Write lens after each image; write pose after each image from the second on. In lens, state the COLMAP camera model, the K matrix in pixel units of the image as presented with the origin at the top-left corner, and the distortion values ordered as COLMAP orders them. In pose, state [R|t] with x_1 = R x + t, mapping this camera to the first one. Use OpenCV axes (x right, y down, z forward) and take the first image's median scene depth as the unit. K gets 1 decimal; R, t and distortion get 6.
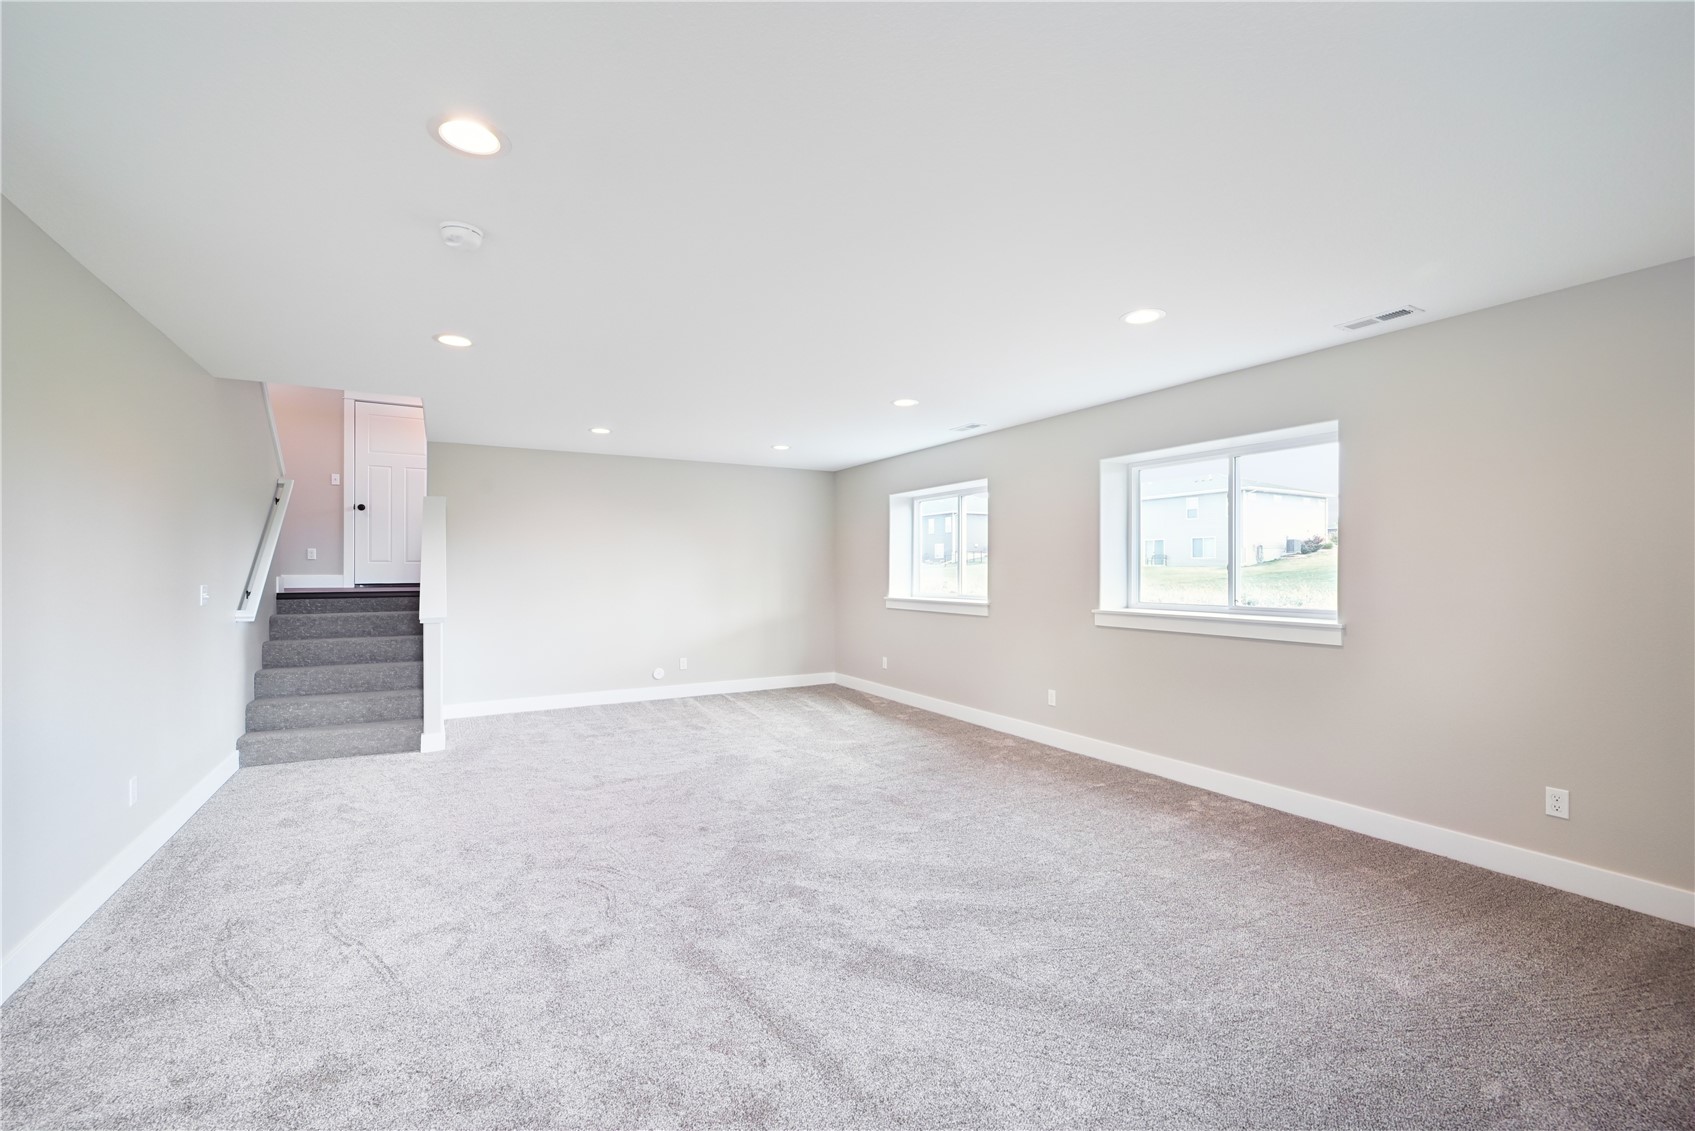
lens RADIAL K [[717.2, 0, 855.7], [0, 717.2, 565.6], [0, 0, 1]] dist [0.005163, 0.000392]
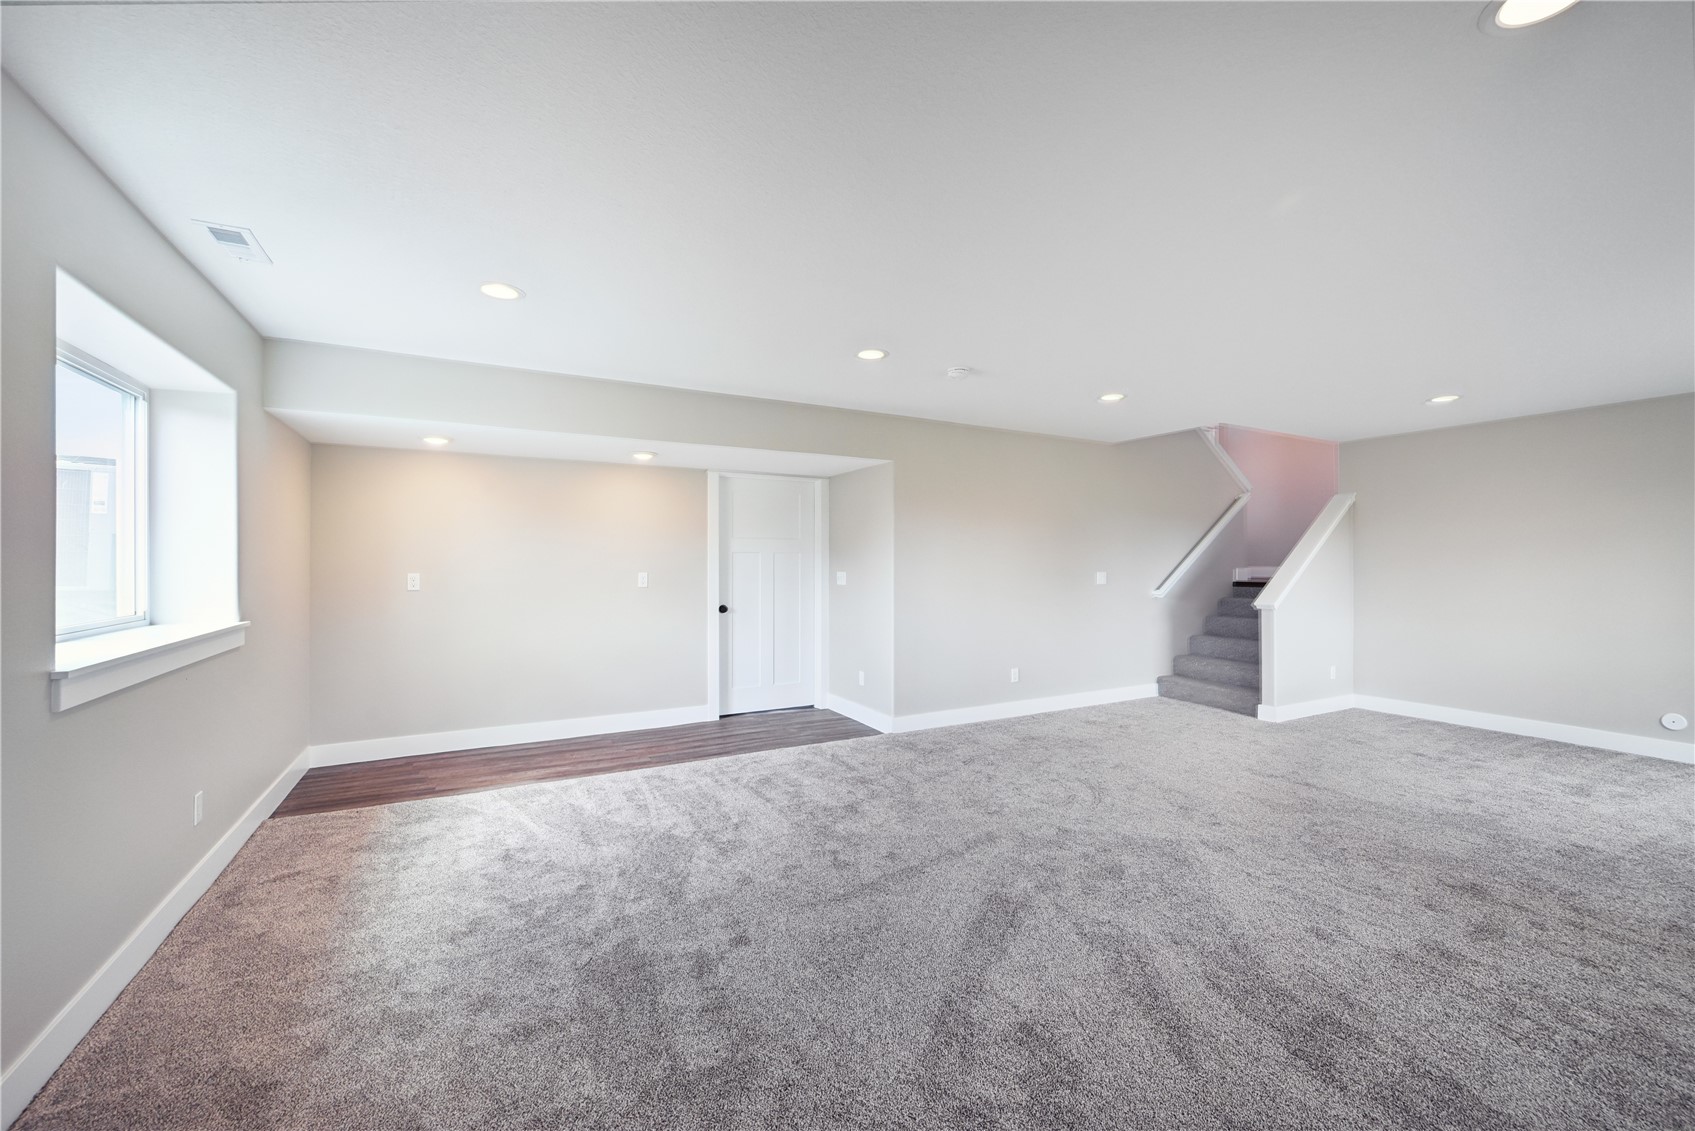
lens RADIAL K [[676.7, 0, 853.1], [0, 676.7, 563.9], [0, 0, 1]] dist [0.001019, 0.000186]
pose [[-0.020259, 0.001681, -0.999793, 0.531147], [0.000161, 0.999999, 0.001678, 0.004949], [0.999795, -0.000127, -0.020260, 0.377520]]
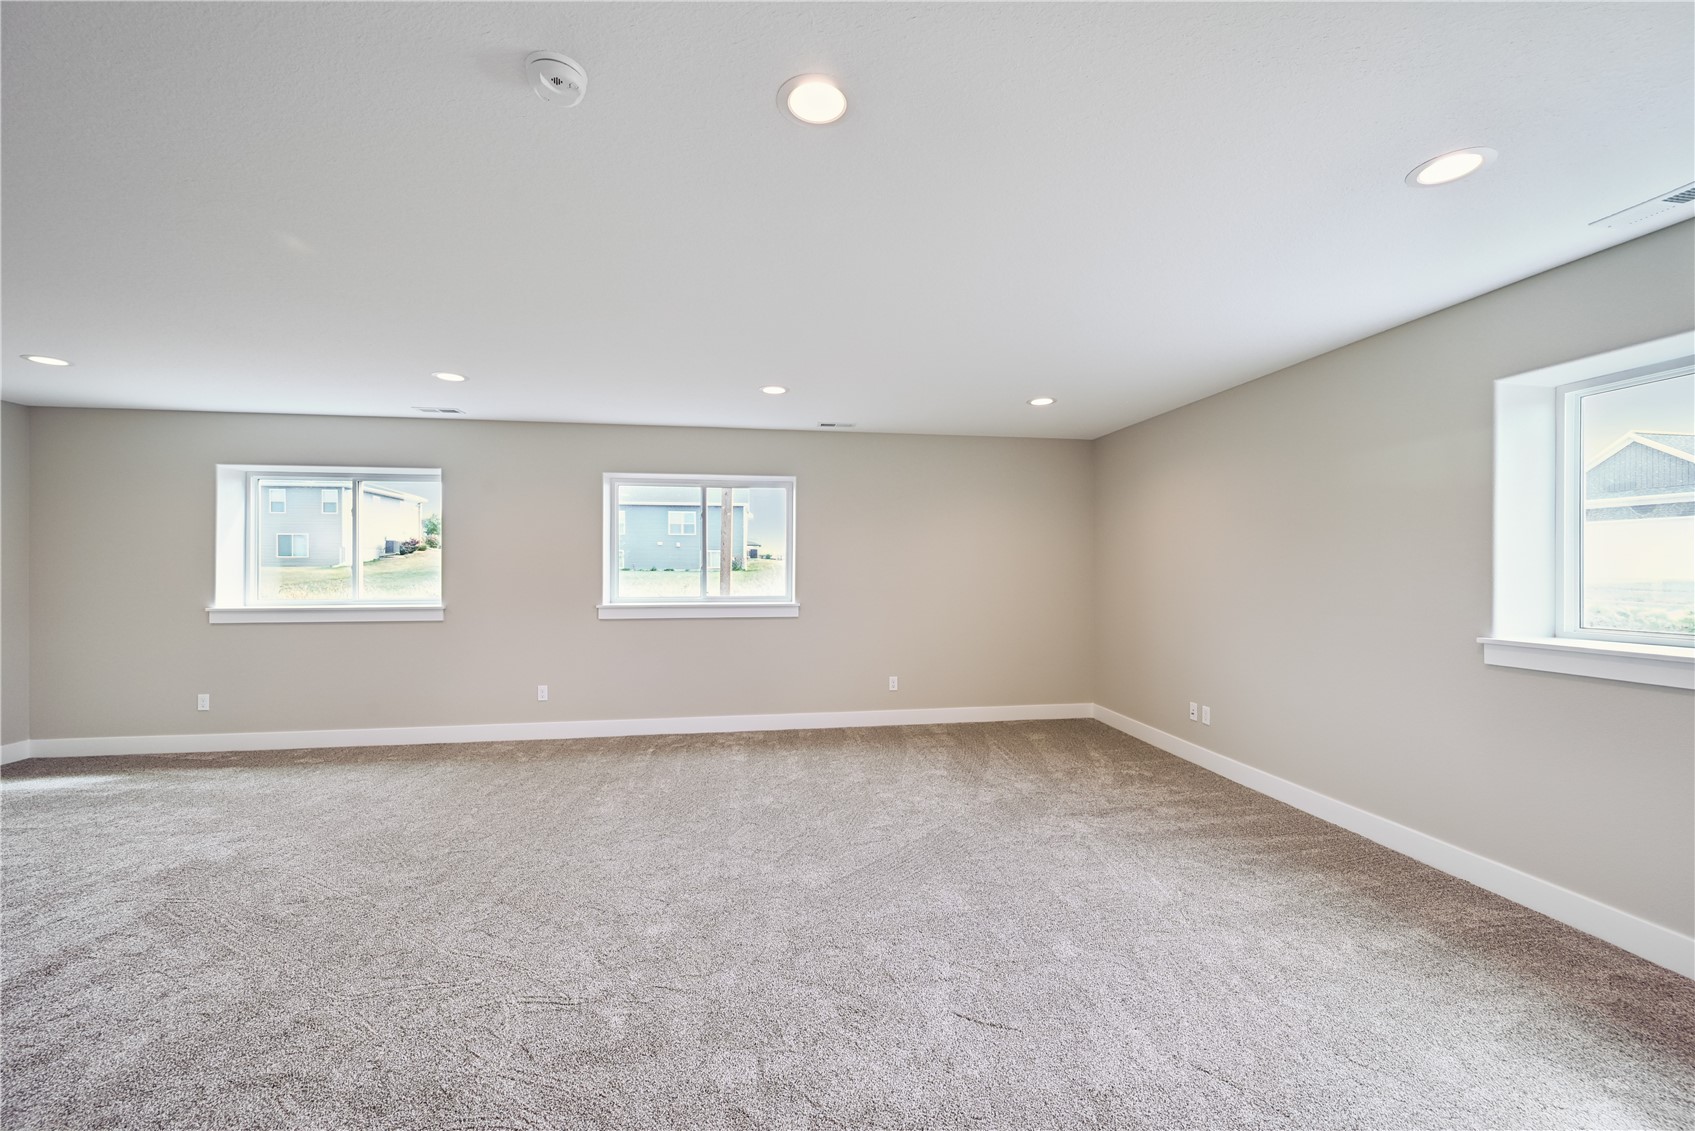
lens RADIAL K [[676.7, 0, 856.4], [0, 676.7, 568.8], [0, 0, 1]] dist [0.001019, 0.000186]
pose [[0.361279, 0.002093, 0.932455, -0.512736], [-0.005625, 0.999984, -0.000065, 0.001827], [-0.932441, -0.005222, 0.361285, 0.242018]]
